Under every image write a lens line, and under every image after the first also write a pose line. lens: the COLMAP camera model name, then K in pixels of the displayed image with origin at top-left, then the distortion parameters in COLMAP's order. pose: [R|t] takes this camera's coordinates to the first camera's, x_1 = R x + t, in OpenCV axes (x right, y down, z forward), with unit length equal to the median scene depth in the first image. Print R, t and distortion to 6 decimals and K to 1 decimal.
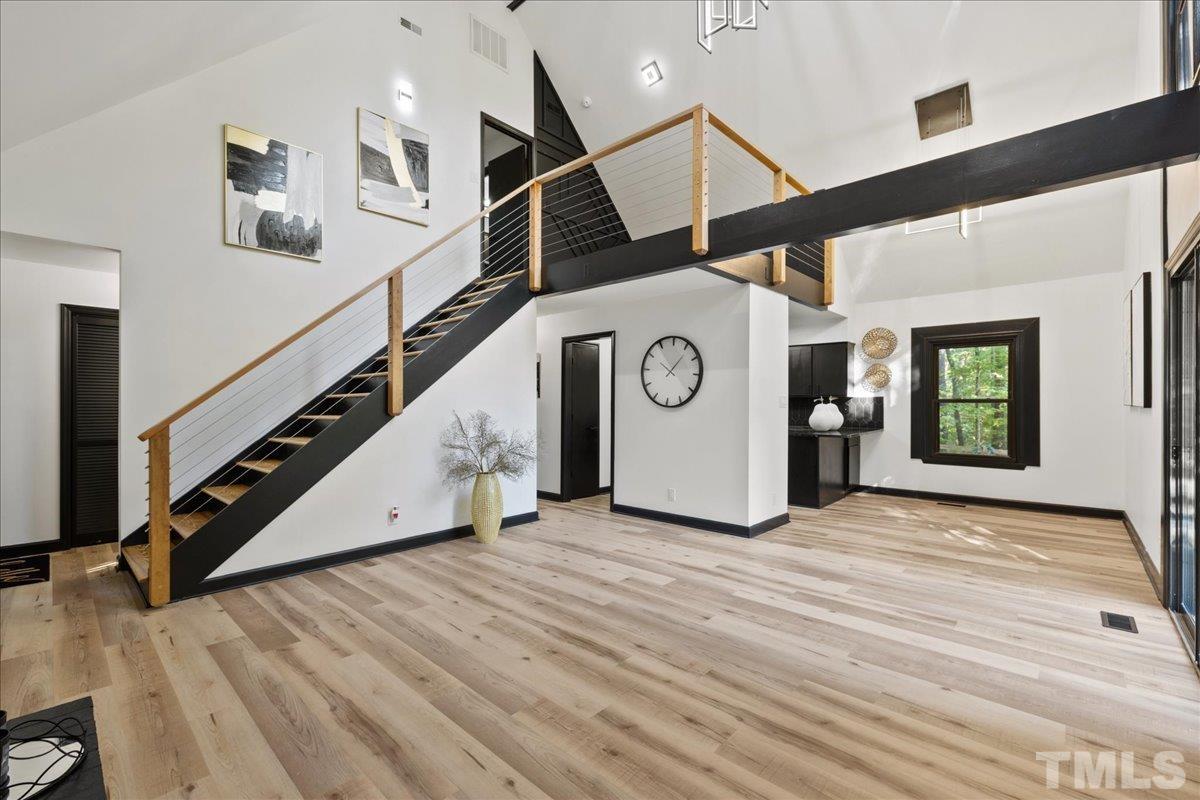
lens RADIAL K [[504.2, 0, 591.6], [0, 504.2, 402.2], [0, 0, 1]] dist [-0.002816, -0.000007]
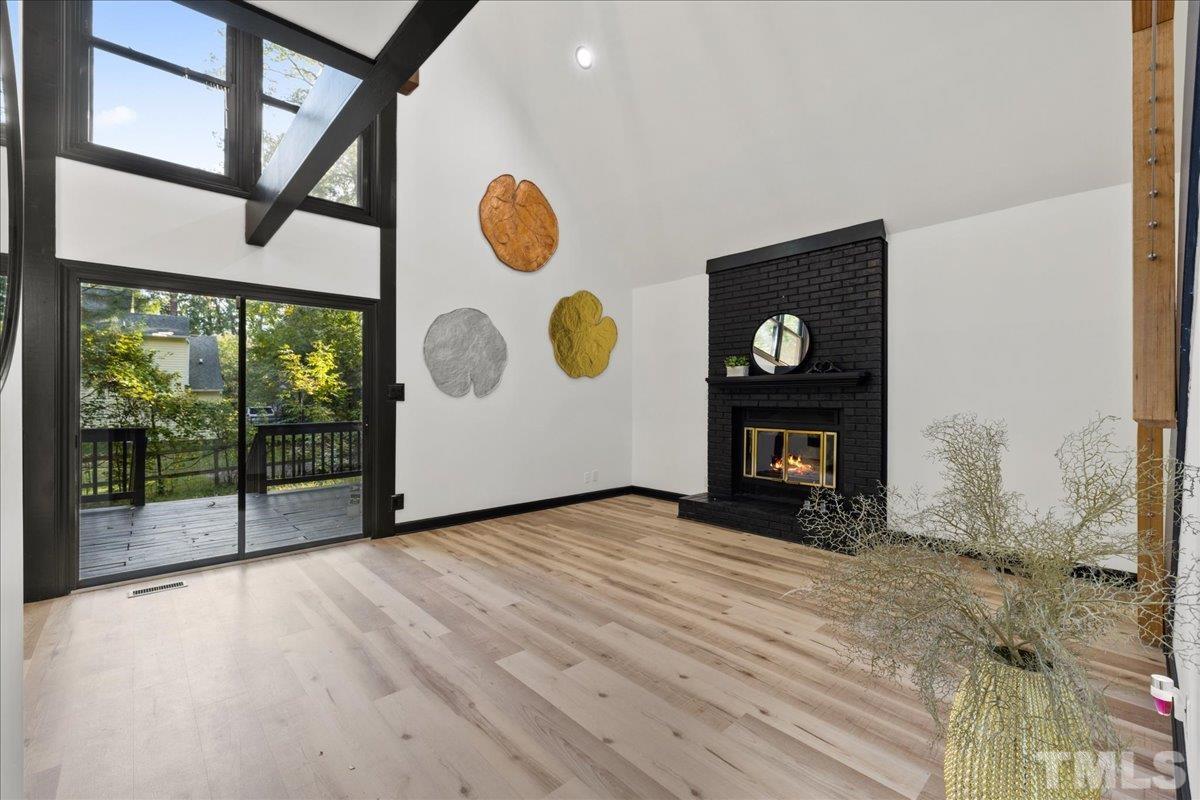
lens RADIAL K [[506.4, 0, 597.9], [0, 506.4, 397.3], [0, 0, 1]] dist [0.001388, -0.000083]
pose [[-0.997580, 0.000133, 0.069534, -0.011559], [-0.000304, 0.999980, -0.006271, 0.008919], [-0.069534, -0.006277, -0.997560, 1.583100]]
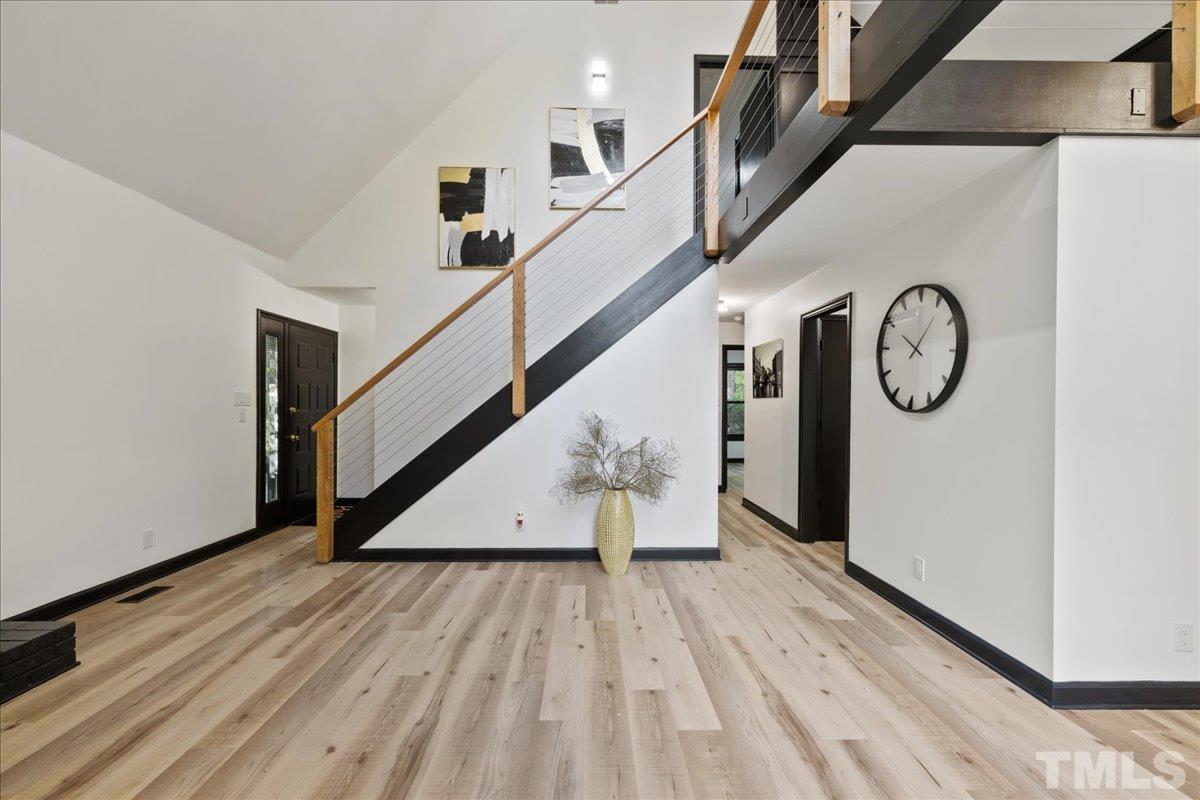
lens RADIAL K [[506.4, 0, 597.9], [0, 506.4, 397.3], [0, 0, 1]] dist [0.001388, -0.000083]
pose [[0.700120, -0.004623, -0.714010, 0.444561], [-0.003488, 0.999945, -0.009895, 0.000838], [0.714017, 0.009418, 0.700065, 0.499627]]
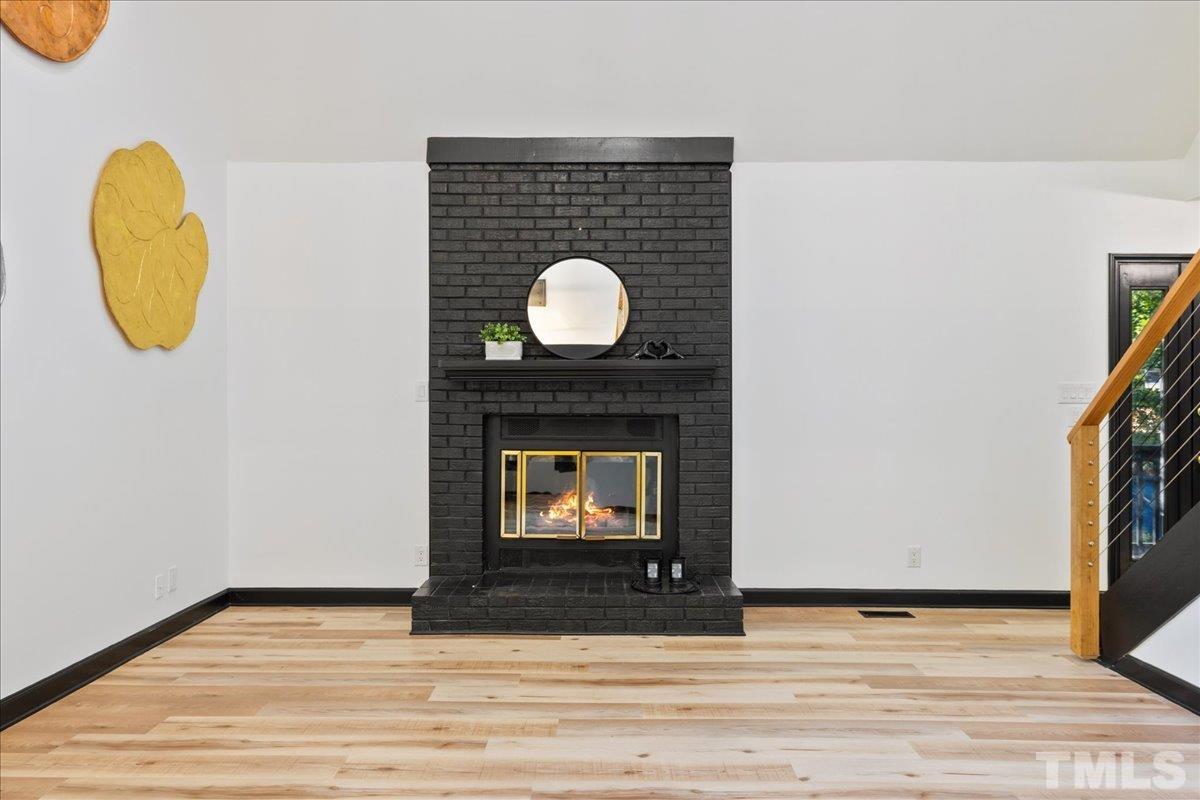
lens RADIAL K [[844.6, 0, 600.0], [0, 844.6, 400.0], [0, 0, 1]] dist [-0.002732, -0.002158]
pose [[-0.730964, 0.000103, -0.682416, 0.479197], [0.002308, 0.999995, -0.002322, 0.007576], [0.682412, -0.003272, -0.730960, 1.209366]]
